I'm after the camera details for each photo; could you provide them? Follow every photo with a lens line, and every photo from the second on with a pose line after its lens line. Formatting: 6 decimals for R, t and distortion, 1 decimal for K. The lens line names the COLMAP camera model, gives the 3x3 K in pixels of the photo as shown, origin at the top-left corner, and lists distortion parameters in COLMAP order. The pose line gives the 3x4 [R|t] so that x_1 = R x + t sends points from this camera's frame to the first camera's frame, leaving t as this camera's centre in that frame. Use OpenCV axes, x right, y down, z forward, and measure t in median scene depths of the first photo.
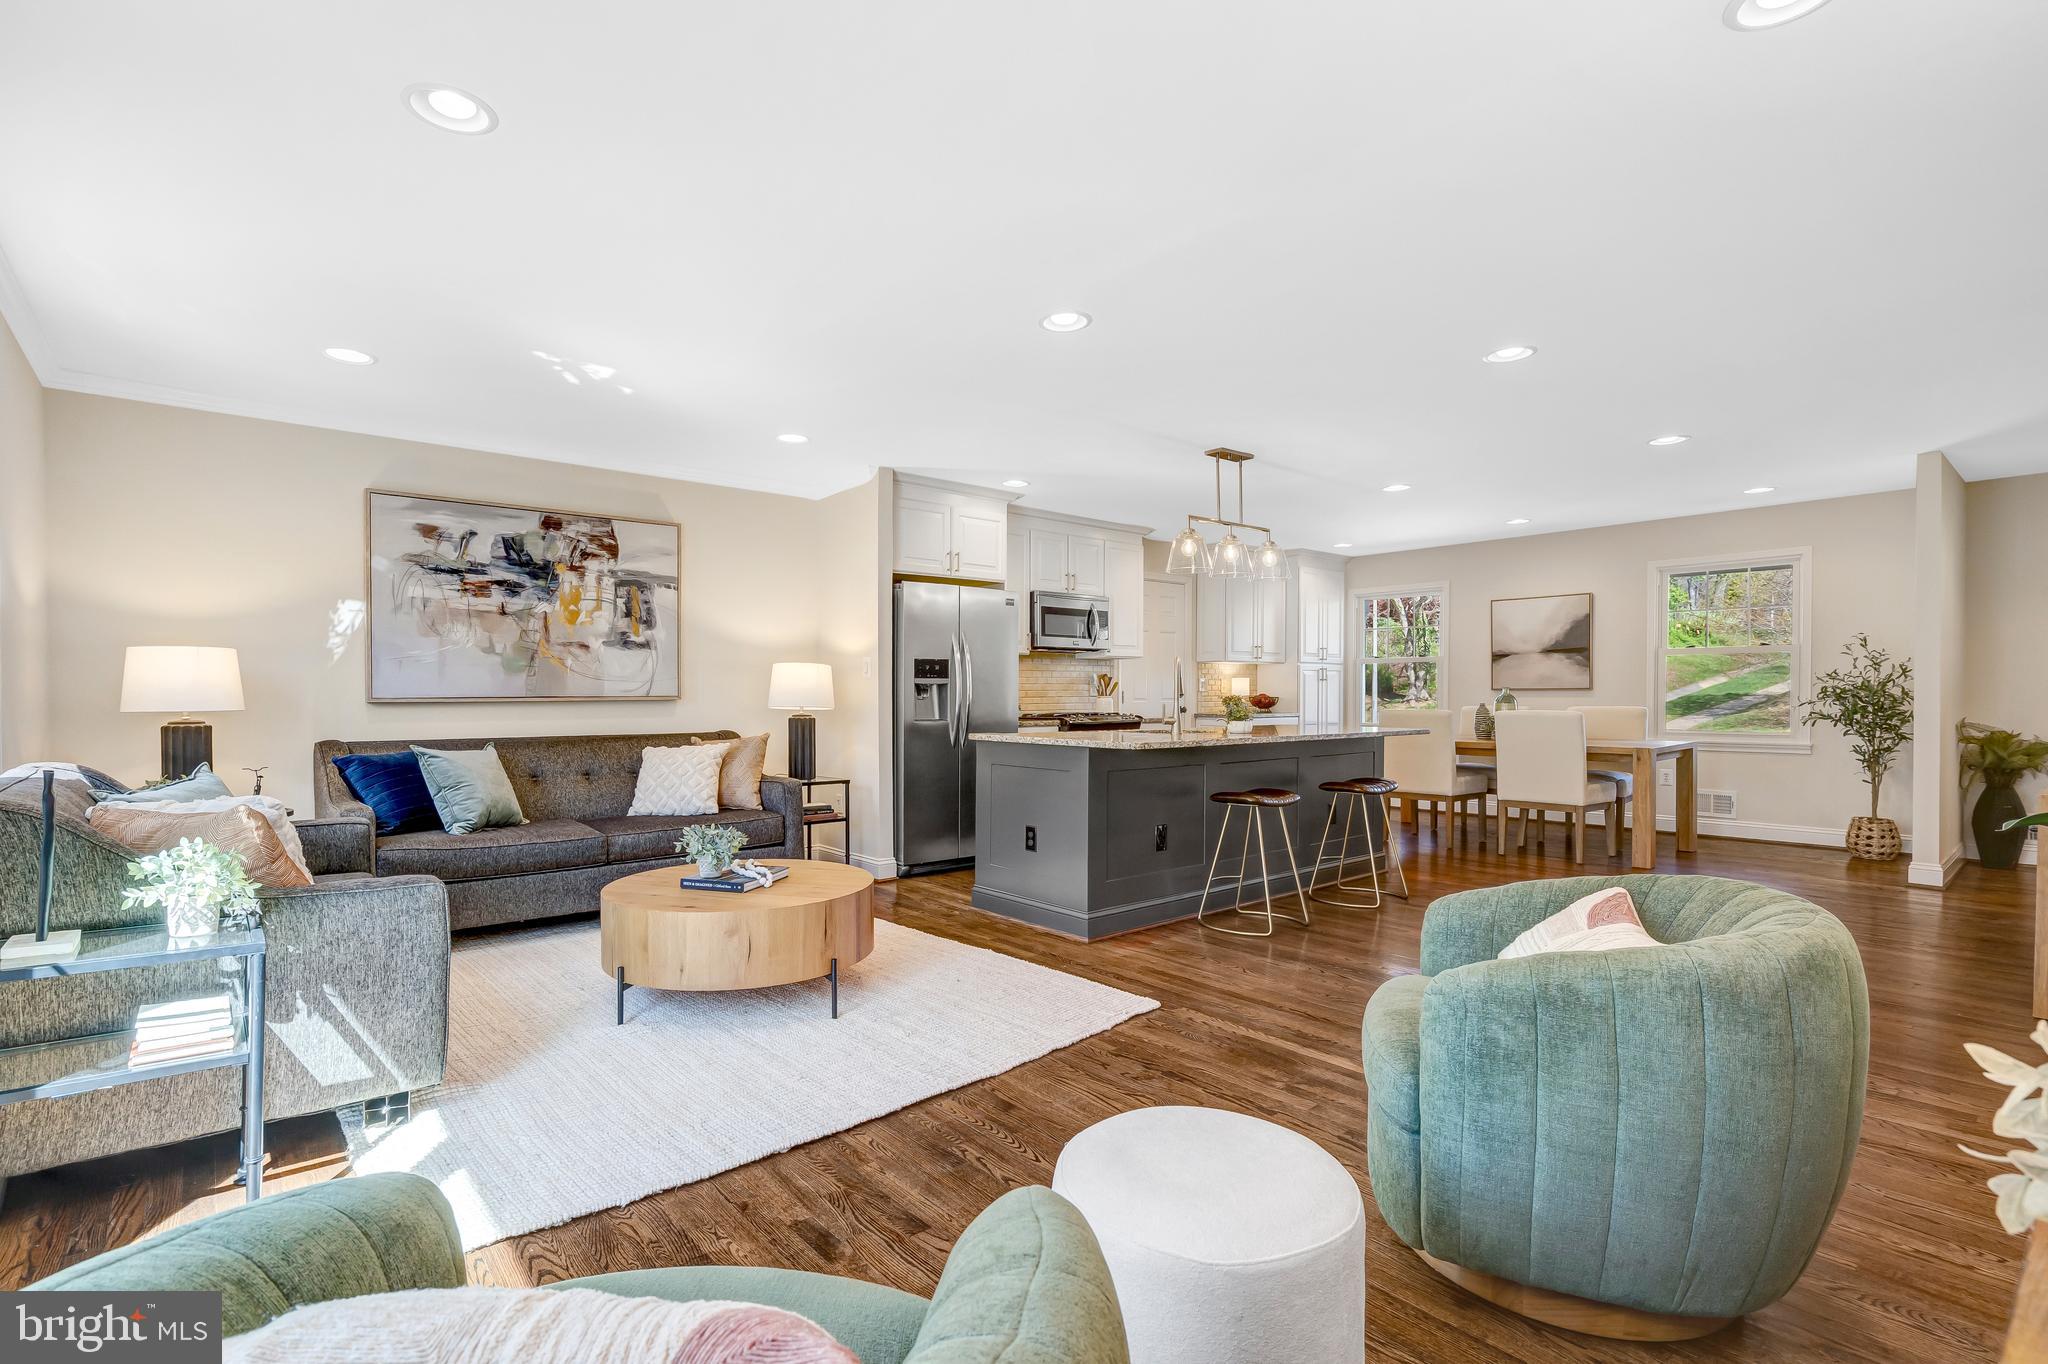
lens RADIAL K [[946.5, 0, 1010.3], [0, 946.5, 706.3], [0, 0, 1]] dist [-0.001079, 0.000215]
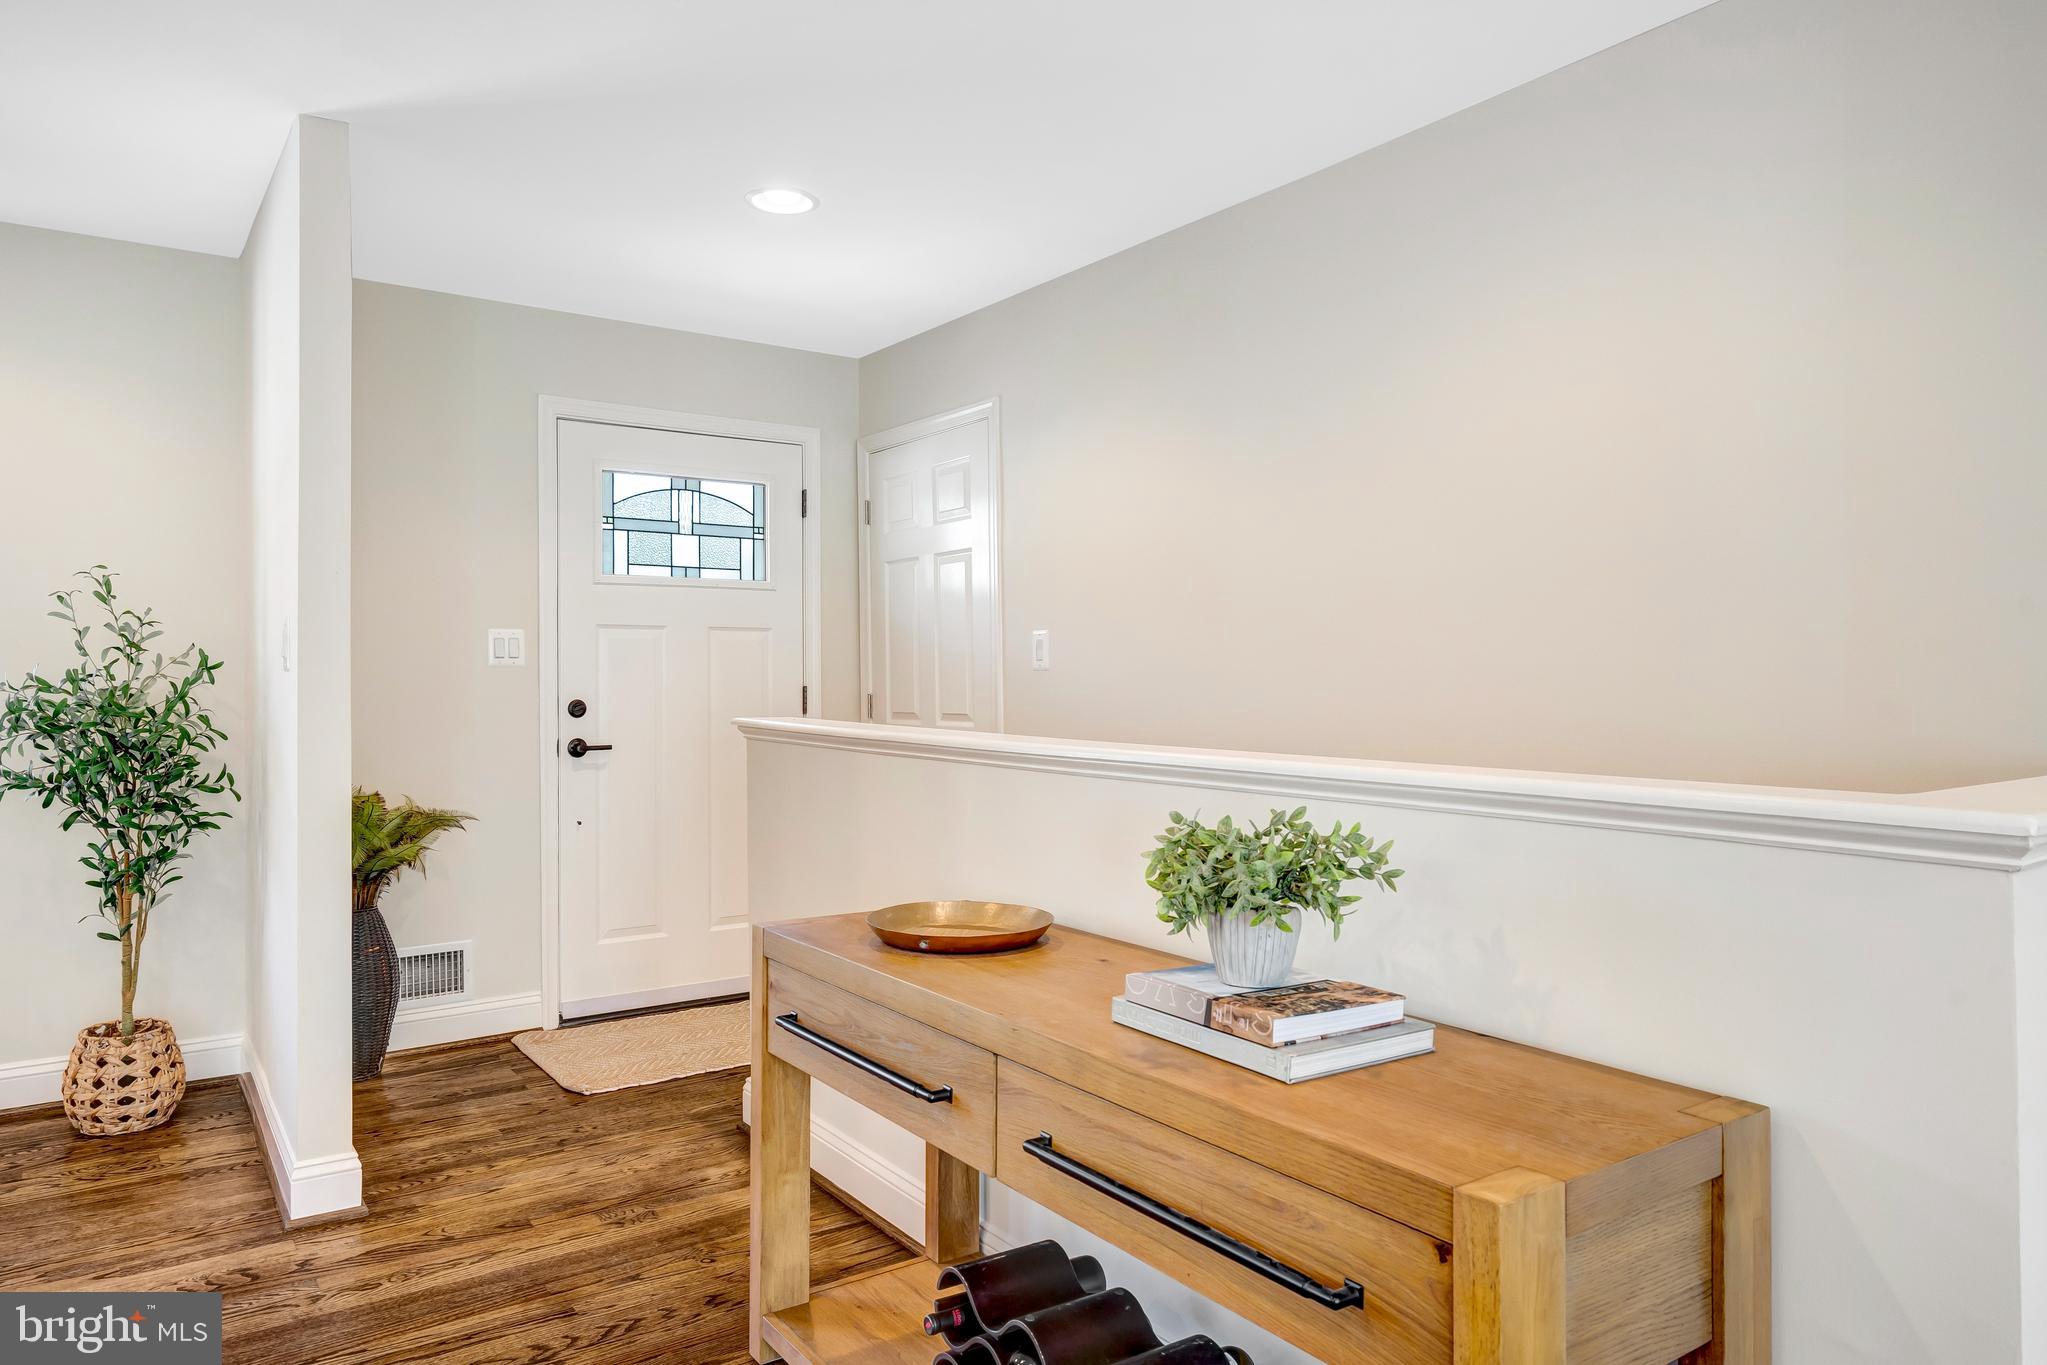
lens RADIAL K [[1323.4, 0, 1017.6], [0, 1323.4, 679.1], [0, 0, 1]] dist [-0.000210, 0.000107]
pose [[0.088182, 0.003510, 0.996098, 0.393056], [0.013532, 0.999897, -0.004722, -0.022831], [-0.996012, 0.013896, 0.088126, 0.585137]]
